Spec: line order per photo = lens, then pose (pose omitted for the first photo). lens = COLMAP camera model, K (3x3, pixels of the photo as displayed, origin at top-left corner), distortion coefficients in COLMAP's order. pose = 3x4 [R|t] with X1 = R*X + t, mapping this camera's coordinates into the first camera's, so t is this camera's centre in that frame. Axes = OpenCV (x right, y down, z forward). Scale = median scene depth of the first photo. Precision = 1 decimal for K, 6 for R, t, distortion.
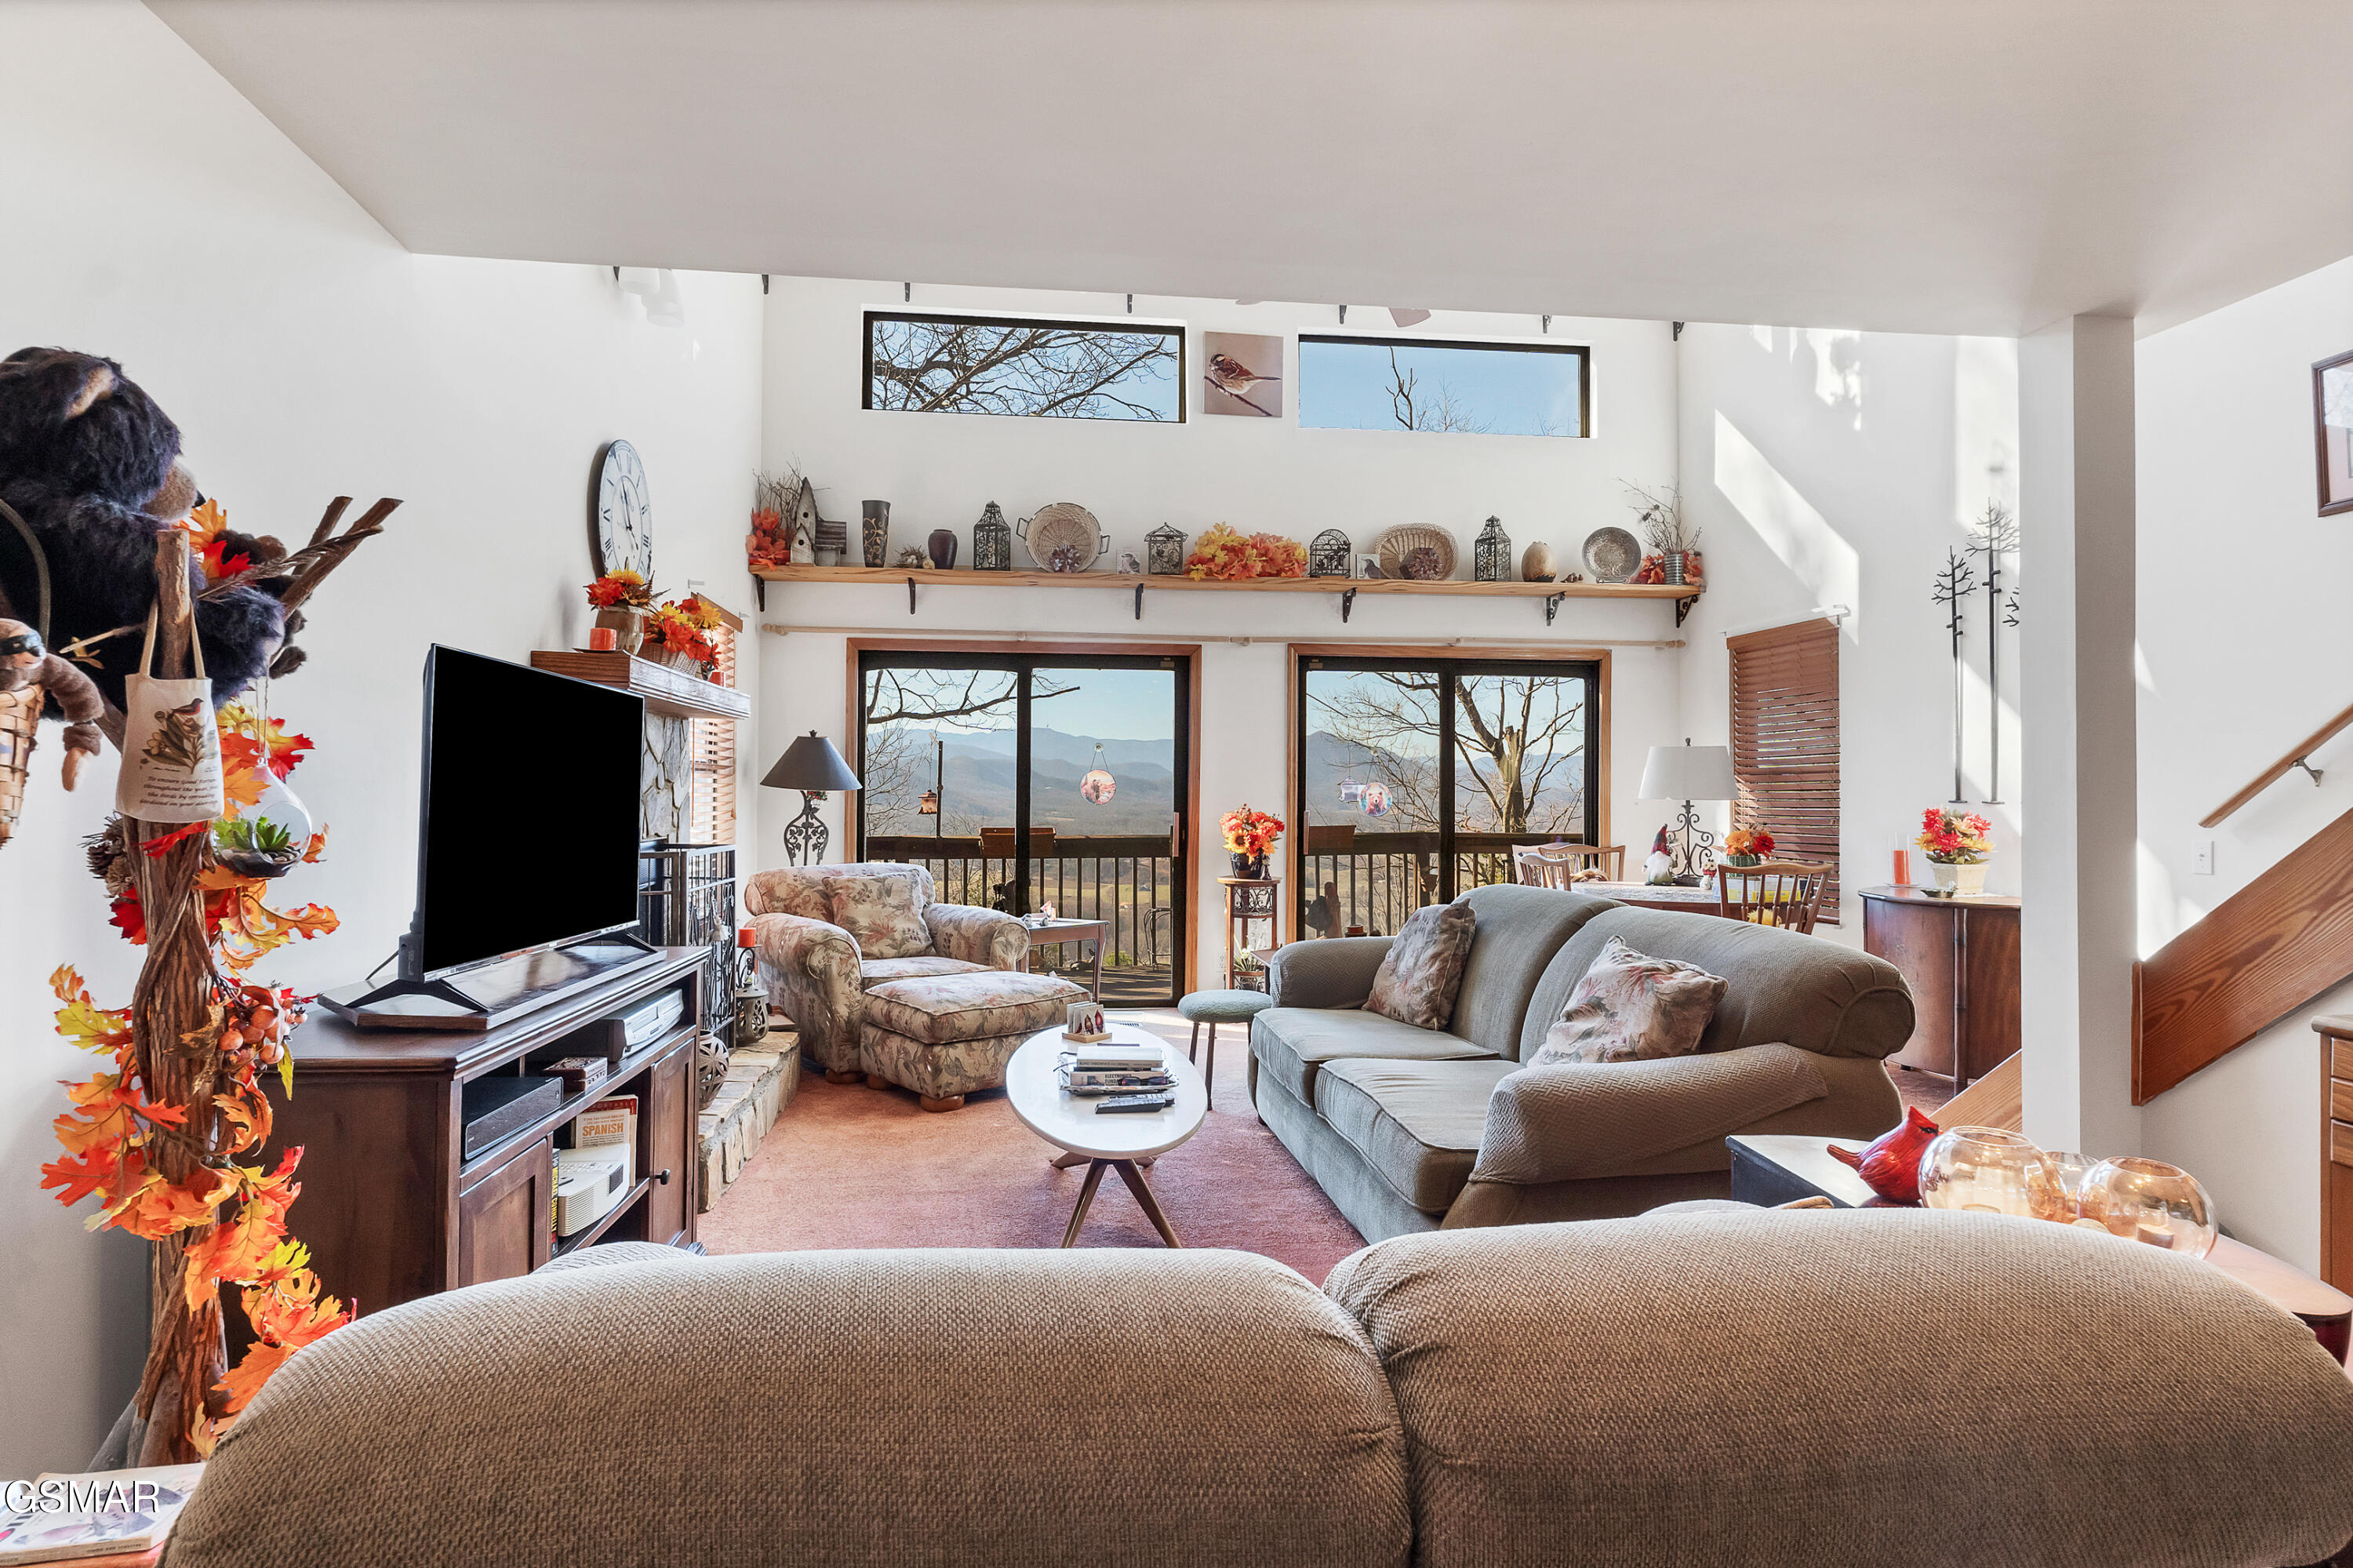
lens RADIAL K [[1182.4, 0, 1179.1], [0, 1182.4, 779.9], [0, 0, 1]] dist [-0.000326, -0.000005]
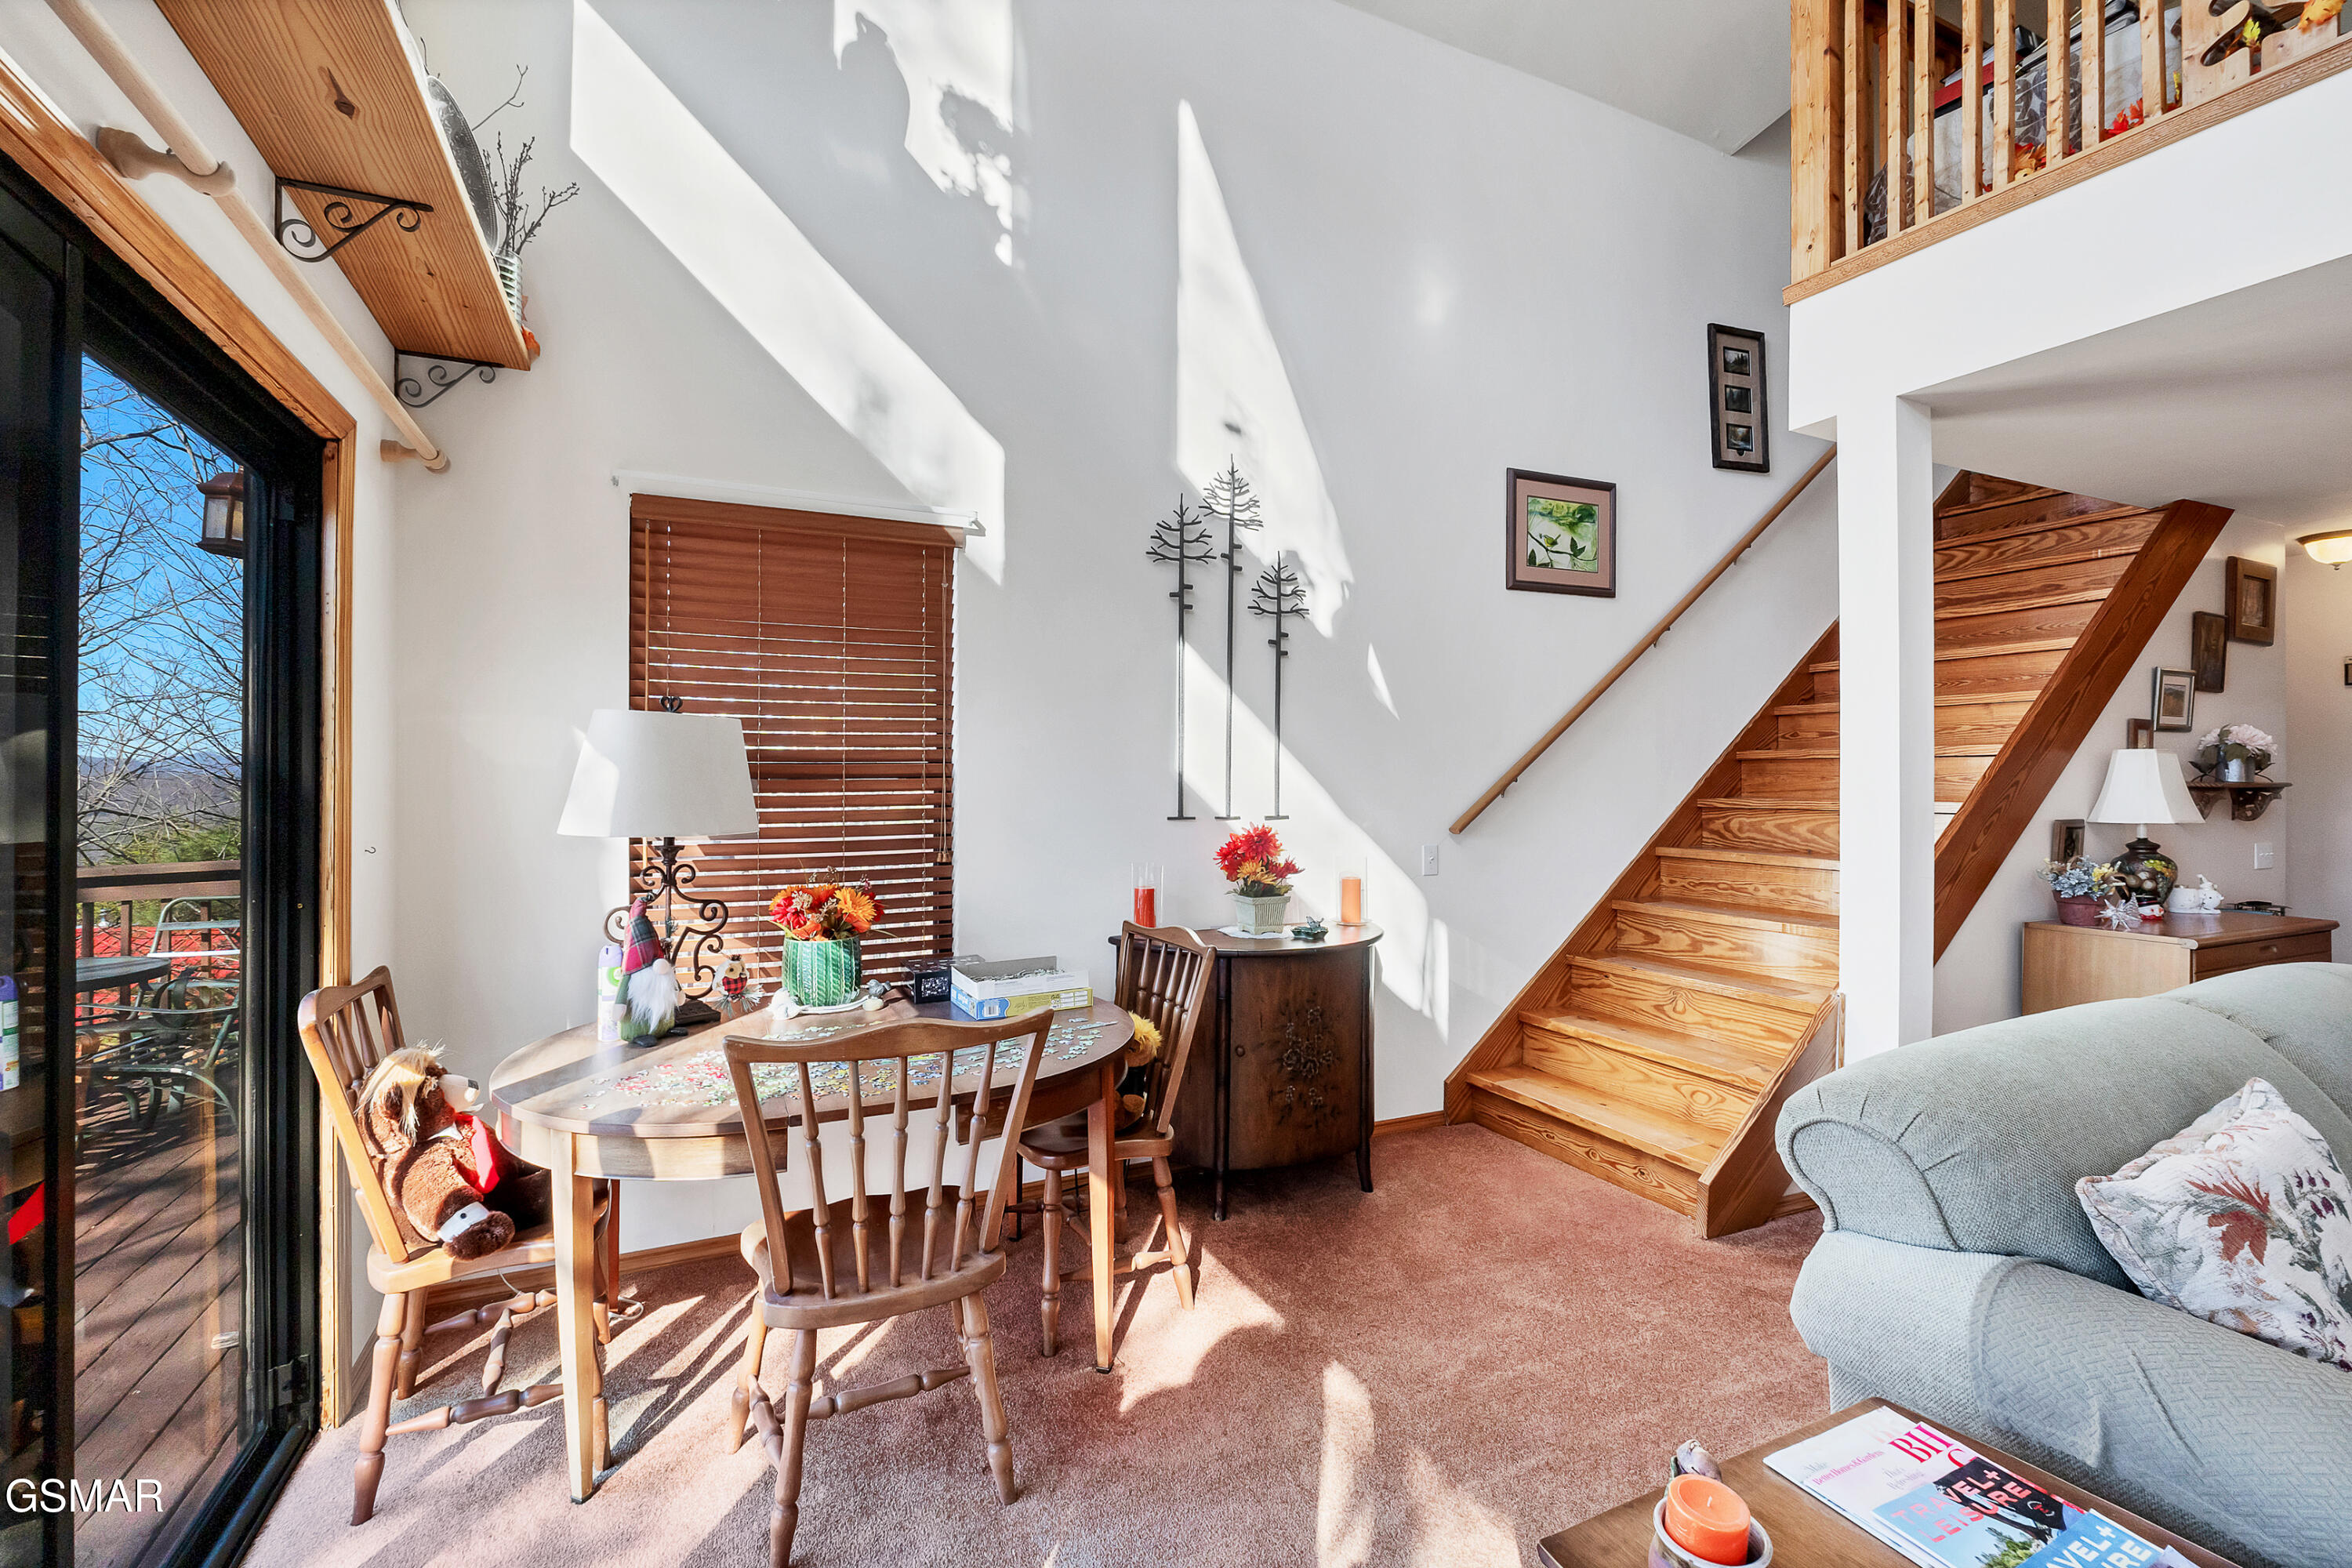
lens RADIAL K [[1039.1, 0, 1179.2], [0, 1039.1, 775.7], [0, 0, 1]] dist [-0.001499, -0.000172]
pose [[-0.316381, 0.004663, 0.948621, -0.008270], [-0.005508, 0.999962, -0.006752, -0.003551], [-0.948616, -0.007361, -0.316343, 1.088120]]
